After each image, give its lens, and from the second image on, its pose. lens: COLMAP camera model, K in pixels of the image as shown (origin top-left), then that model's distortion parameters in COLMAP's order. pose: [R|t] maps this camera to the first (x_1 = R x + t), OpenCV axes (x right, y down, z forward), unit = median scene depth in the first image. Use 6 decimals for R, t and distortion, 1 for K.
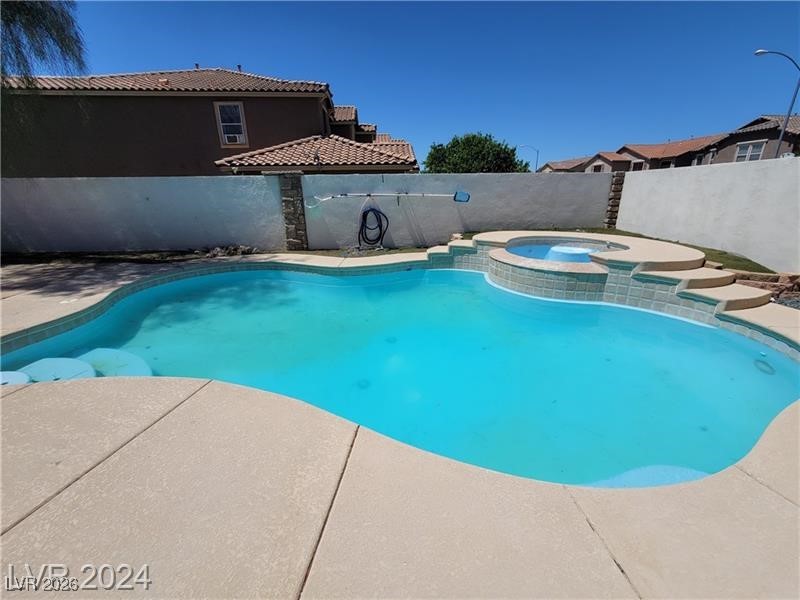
lens RADIAL K [[328.2, 0, 400.0], [0, 328.2, 300.0], [0, 0, 1]] dist [-0.003603, 0.000131]
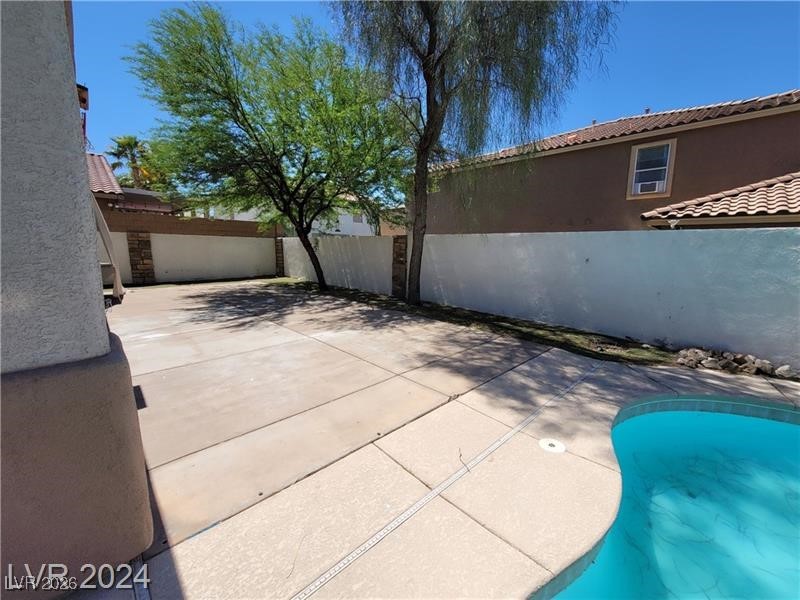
lens RADIAL K [[319.4, 0, 411.8], [0, 319.4, 299.7], [0, 0, 1]] dist [-0.001305, -0.000063]
pose [[0.668202, 0.141571, -0.730386, -0.476069], [-0.260843, 0.963991, -0.051785, -0.082698], [0.696754, 0.225119, 0.681069, 0.253821]]
